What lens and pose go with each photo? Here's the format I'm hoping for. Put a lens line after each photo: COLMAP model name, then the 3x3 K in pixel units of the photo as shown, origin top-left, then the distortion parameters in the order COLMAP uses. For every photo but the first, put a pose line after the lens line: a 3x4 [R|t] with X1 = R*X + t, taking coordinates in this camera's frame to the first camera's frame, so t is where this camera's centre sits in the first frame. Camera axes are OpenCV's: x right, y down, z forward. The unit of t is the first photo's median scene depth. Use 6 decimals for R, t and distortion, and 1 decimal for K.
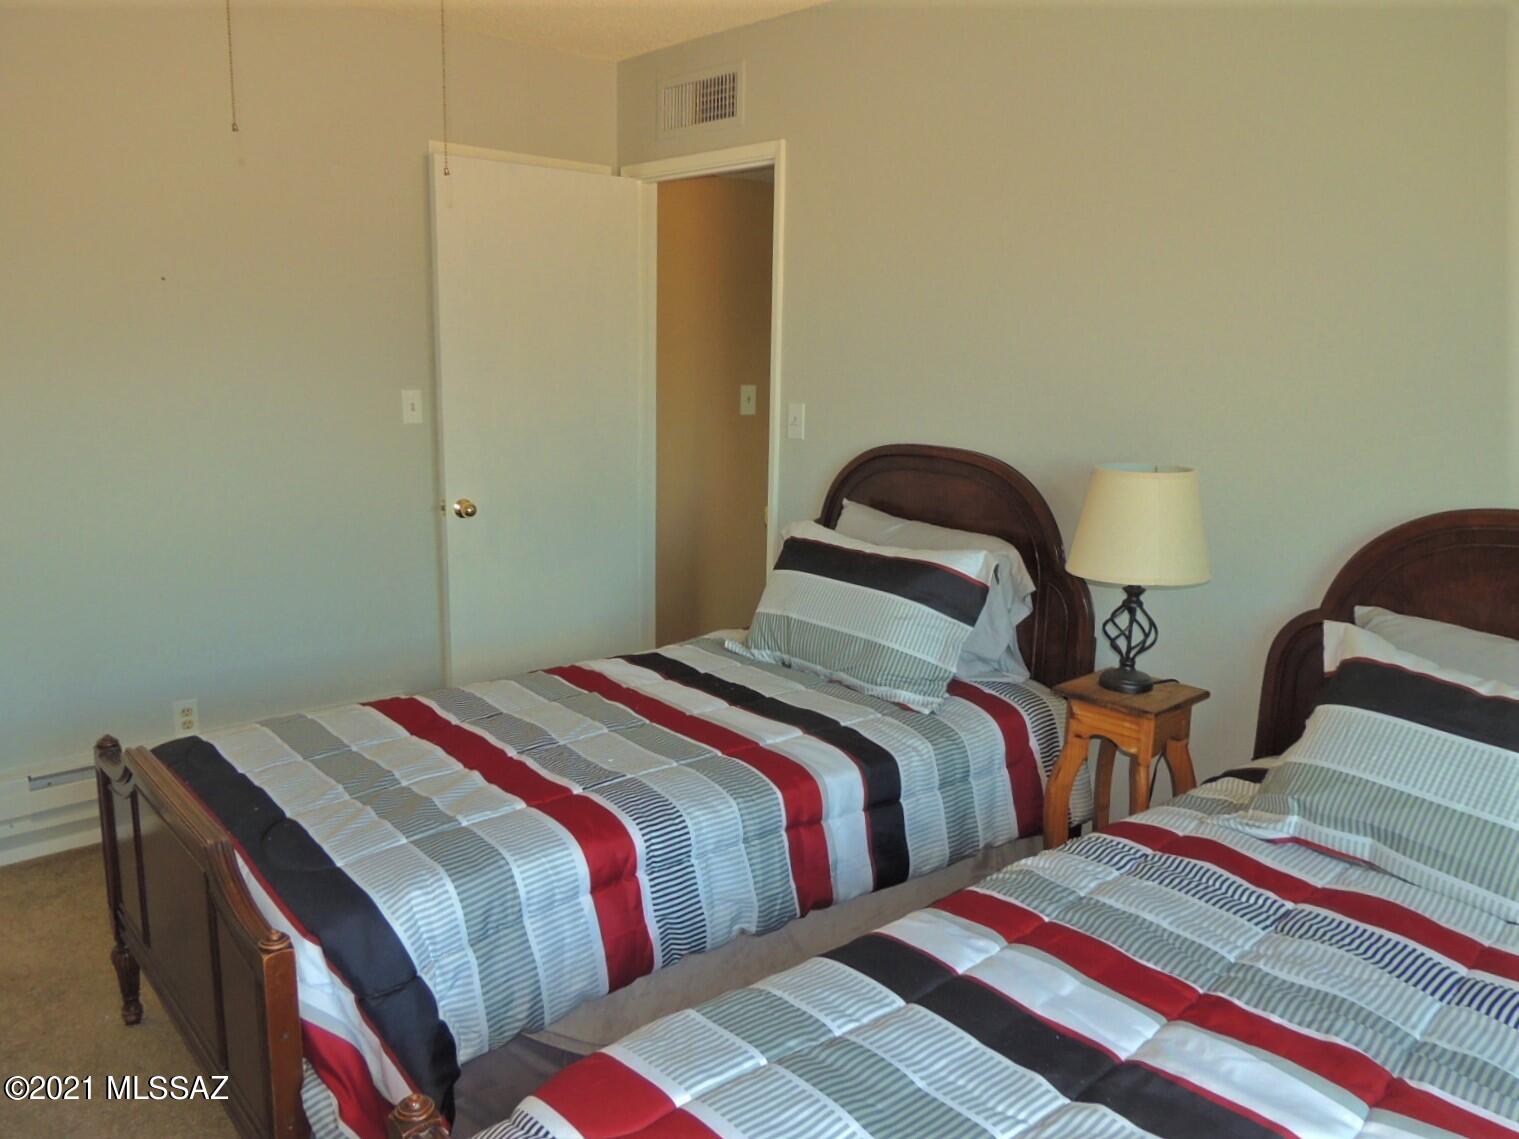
lens RADIAL K [[1130.3, 0, 757.2], [0, 1130.3, 565.3], [0, 0, 1]] dist [-0.005027, -0.008830]
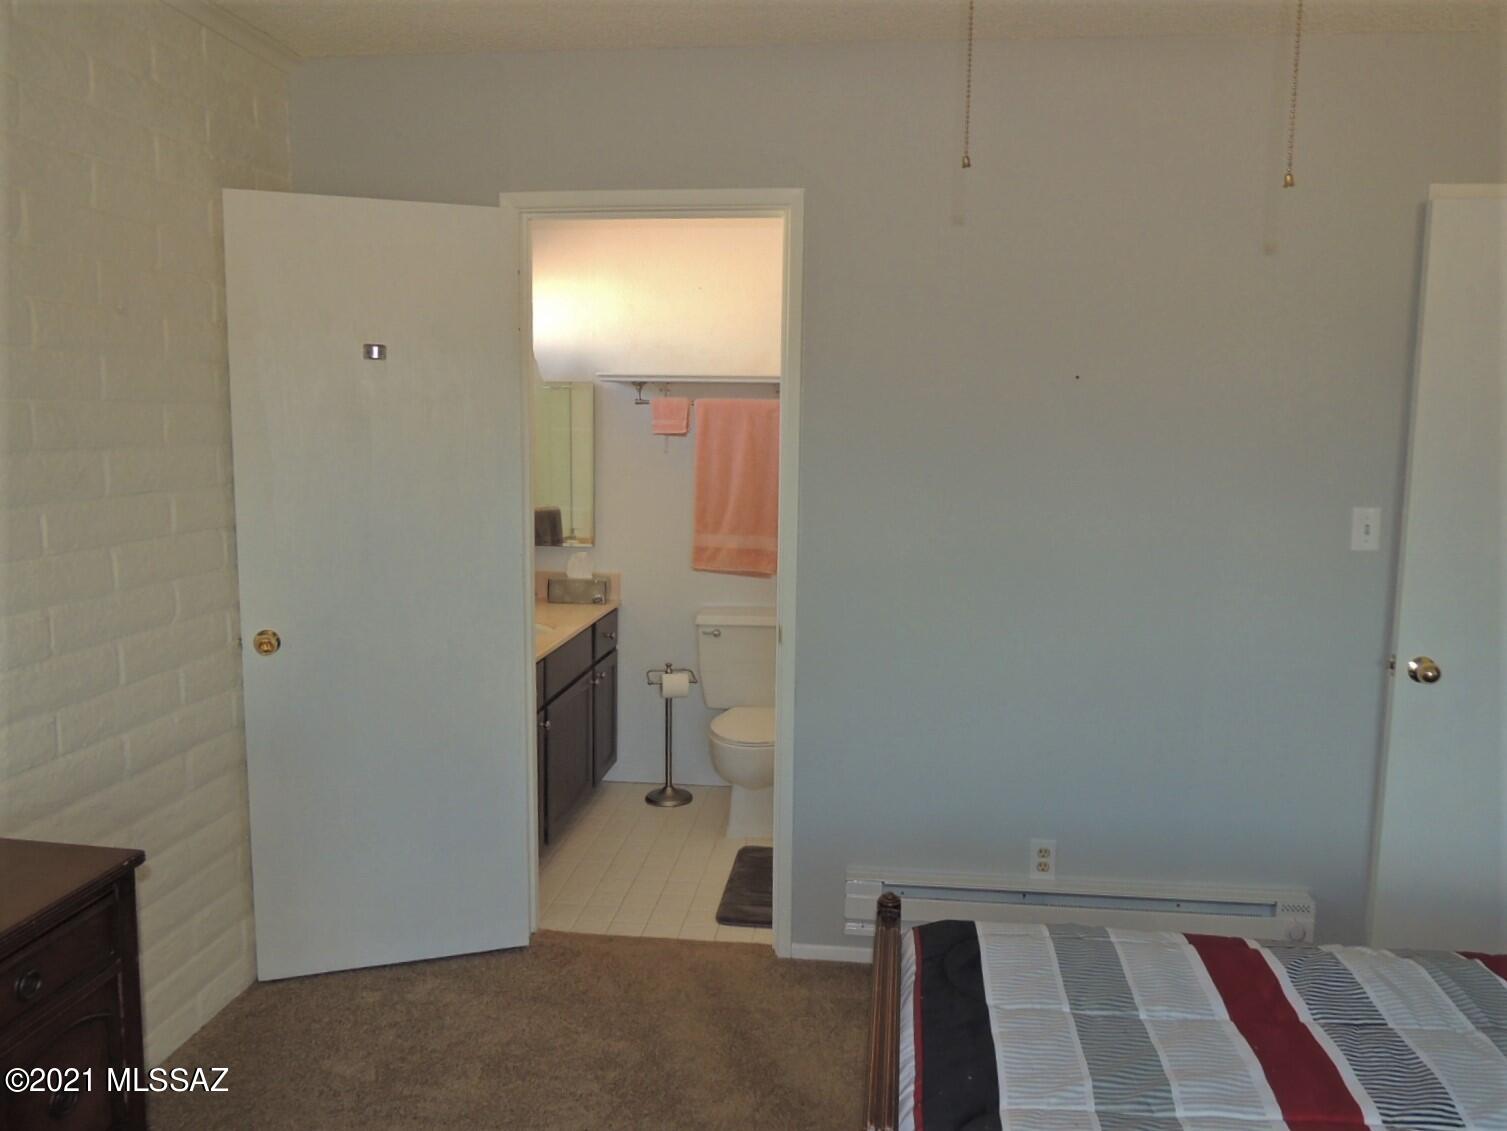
lens RADIAL K [[1121.4, 0, 752.2], [0, 1121.4, 570.2], [0, 0, 1]] dist [-0.005027, -0.008830]
pose [[0.655377, 0.084251, -0.750588, -0.005859], [-0.138584, 0.990302, -0.009848, -0.066816], [0.742479, 0.110474, 0.660697, 0.265117]]
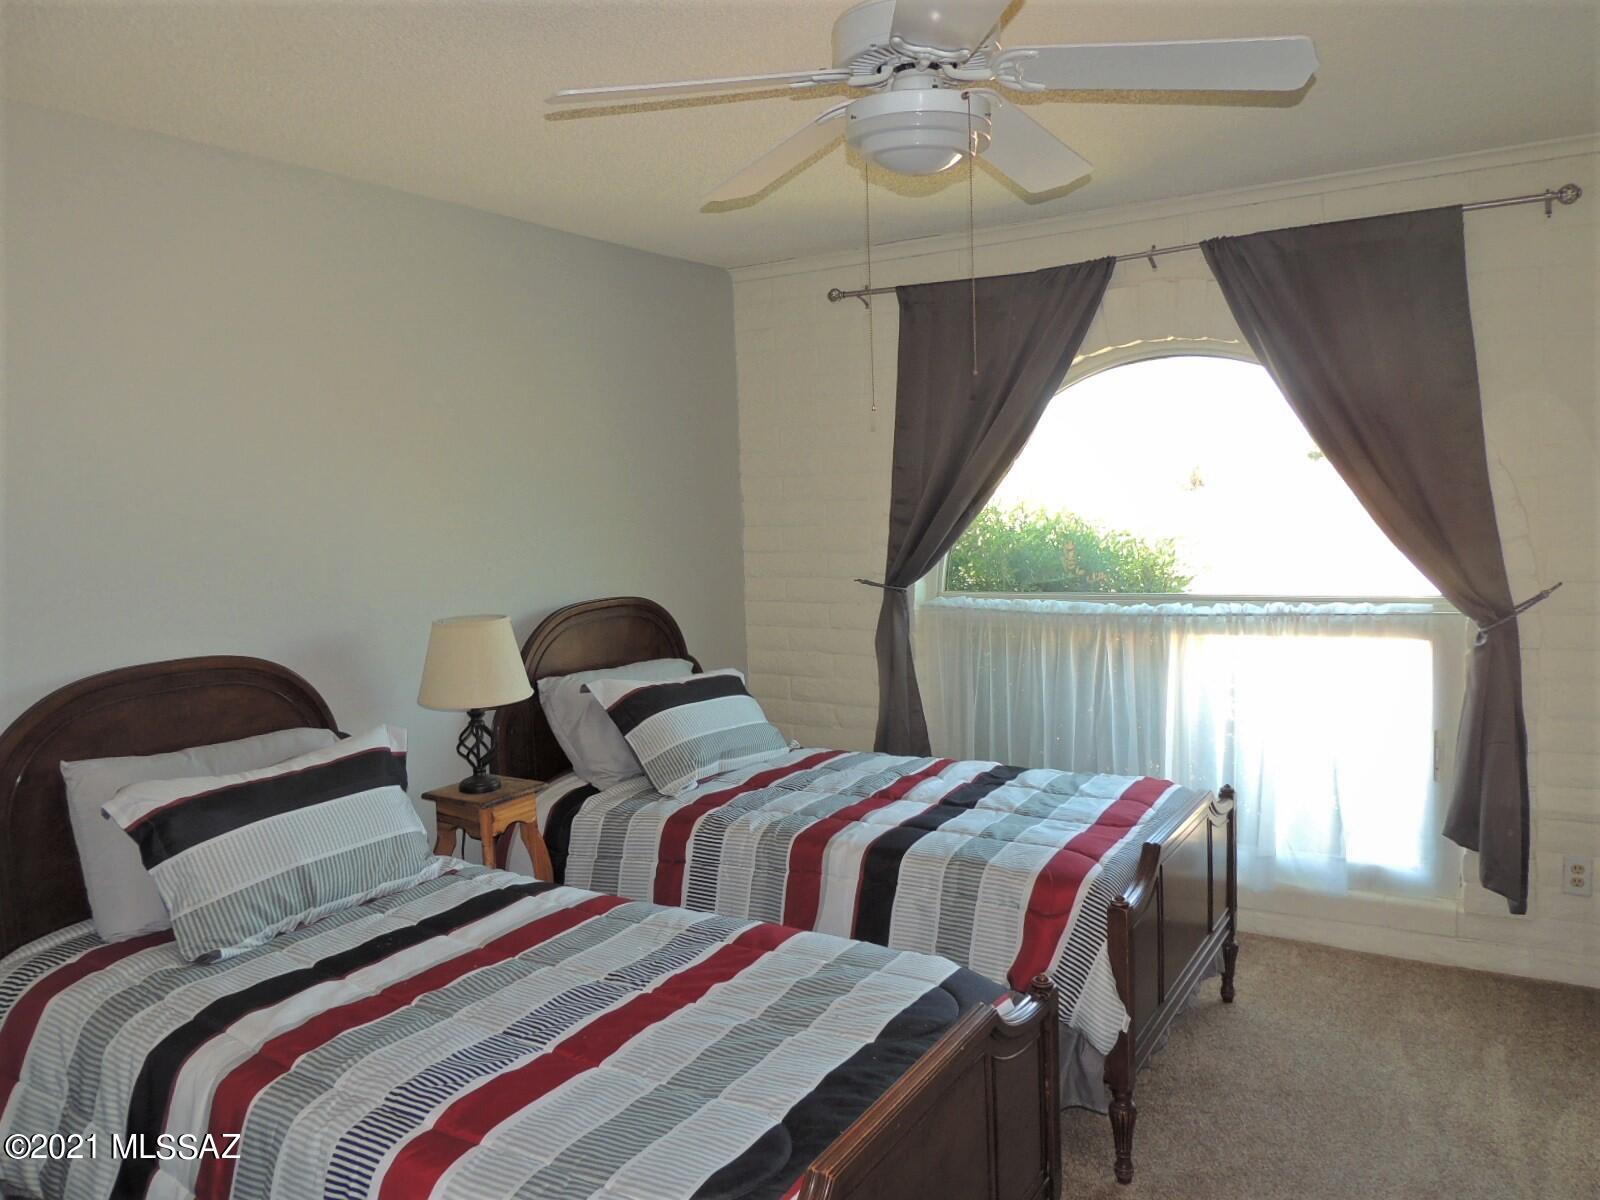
lens RADIAL K [[1190.6, 0, 796.0], [0, 1190.6, 602.5], [0, 0, 1]] dist [-0.005027, -0.008830]
pose [[-0.298335, -0.101778, 0.949019, -0.938529], [0.203495, 0.964655, 0.167426, -0.224574], [-0.932516, 0.243070, -0.267079, 0.886654]]
